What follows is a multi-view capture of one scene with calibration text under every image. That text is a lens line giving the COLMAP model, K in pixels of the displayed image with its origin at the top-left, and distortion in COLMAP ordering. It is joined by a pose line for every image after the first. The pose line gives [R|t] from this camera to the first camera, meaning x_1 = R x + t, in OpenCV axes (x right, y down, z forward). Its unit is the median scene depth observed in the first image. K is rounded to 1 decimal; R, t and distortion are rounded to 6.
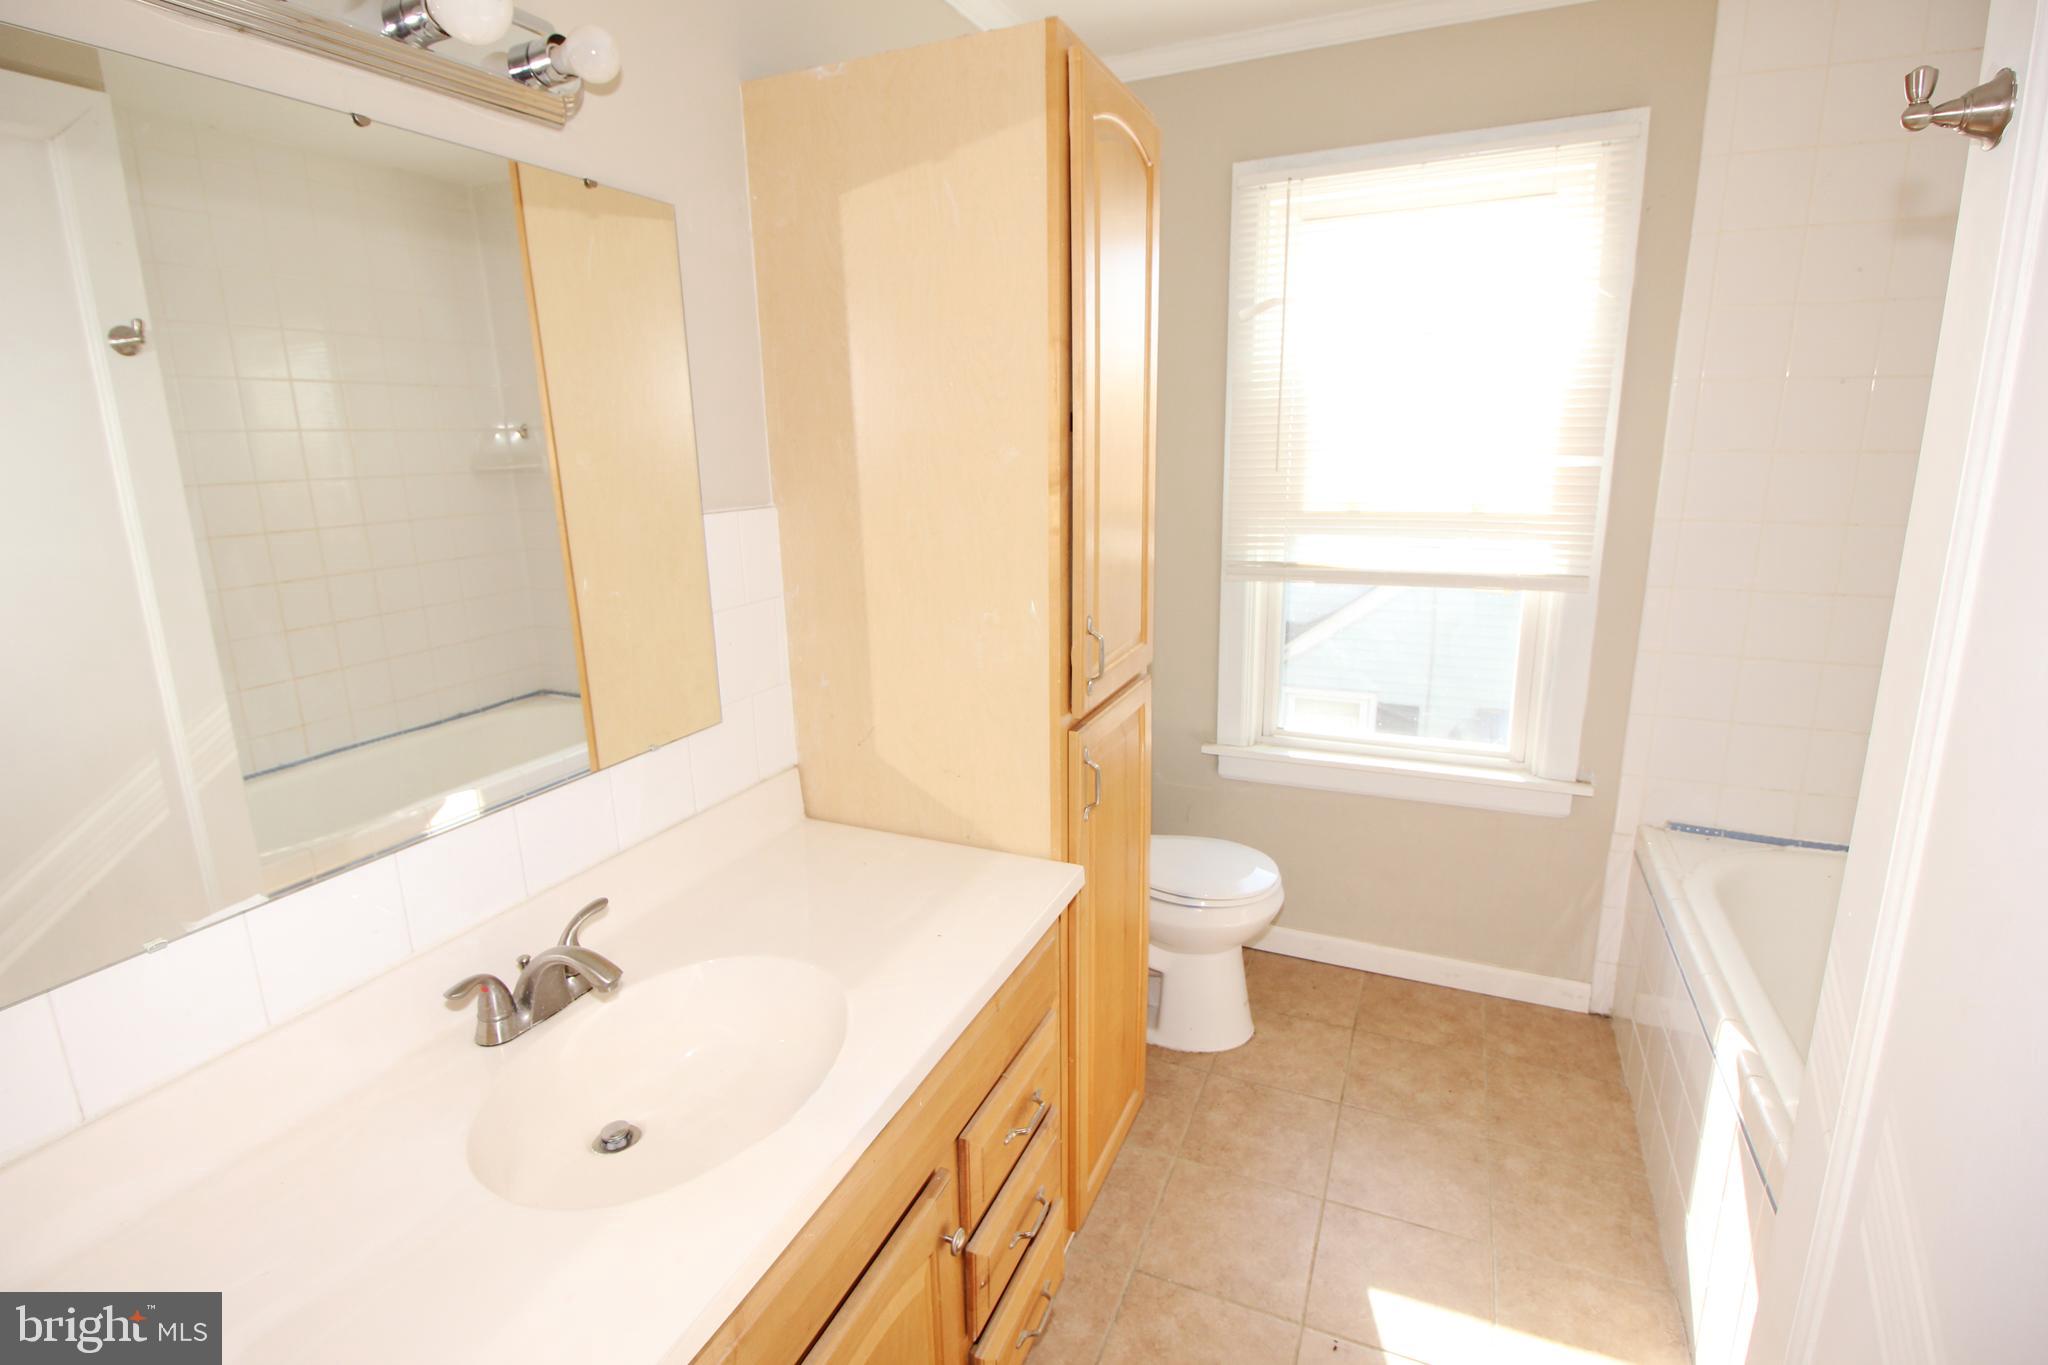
lens RADIAL K [[951.2, 0, 1024.0], [0, 951.2, 682.5], [0, 0, 1]] dist [-0.010501, -0.009305]
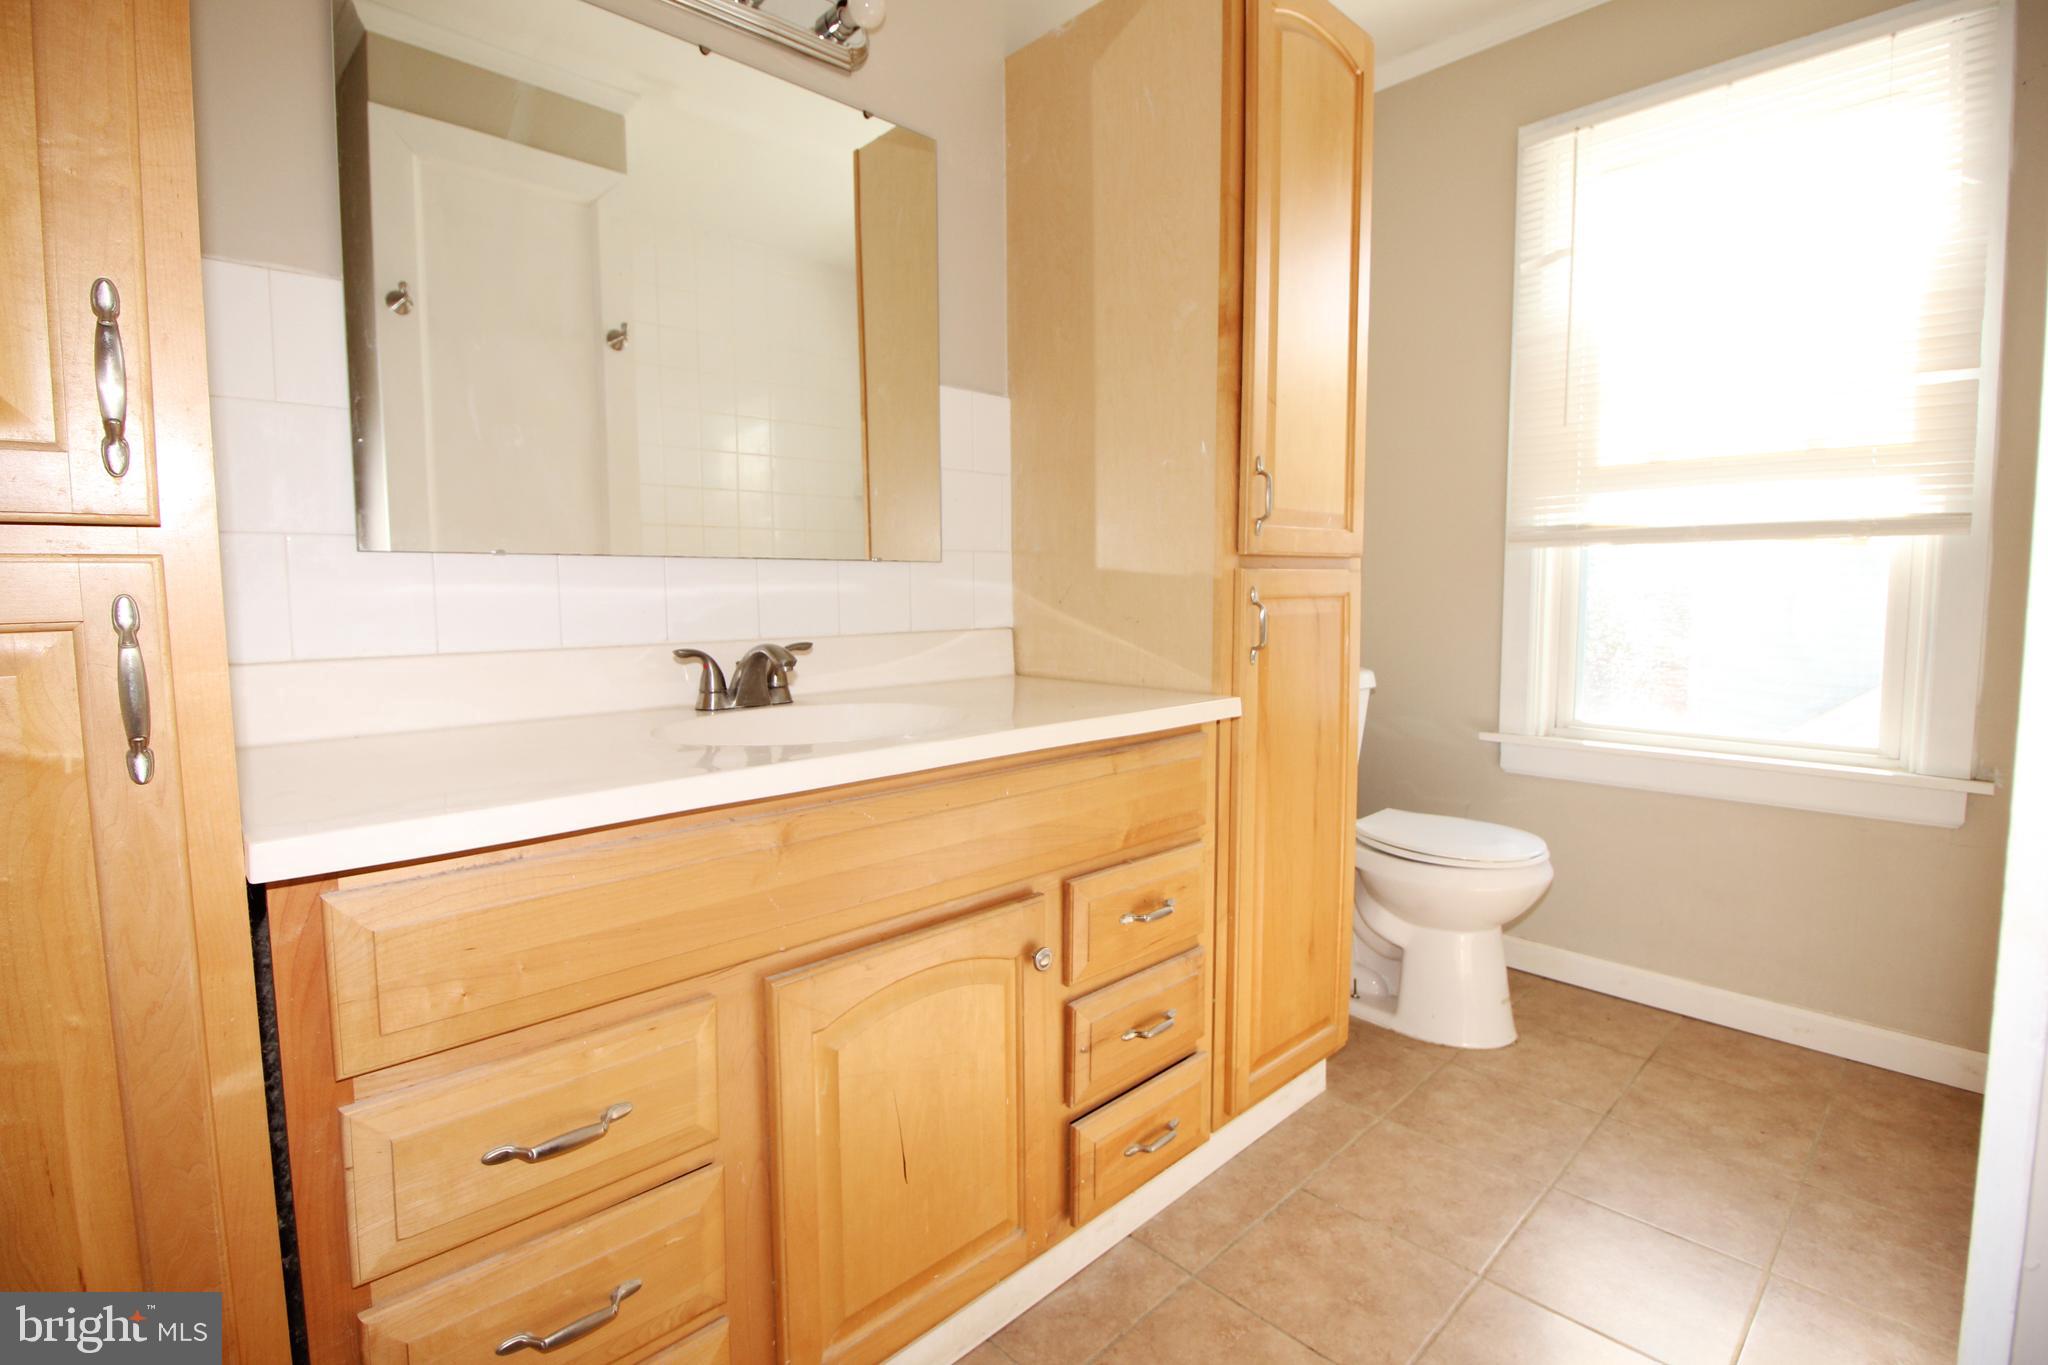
lens RADIAL K [[951.2, 0, 1024.0], [0, 951.2, 682.5], [0, 0, 1]] dist [-0.010501, -0.009305]
pose [[0.924877, 0.048354, -0.377179, 0.147241], [-0.098861, 0.988351, -0.115711, 0.202922], [0.367190, 0.144306, 0.918884, -0.017787]]
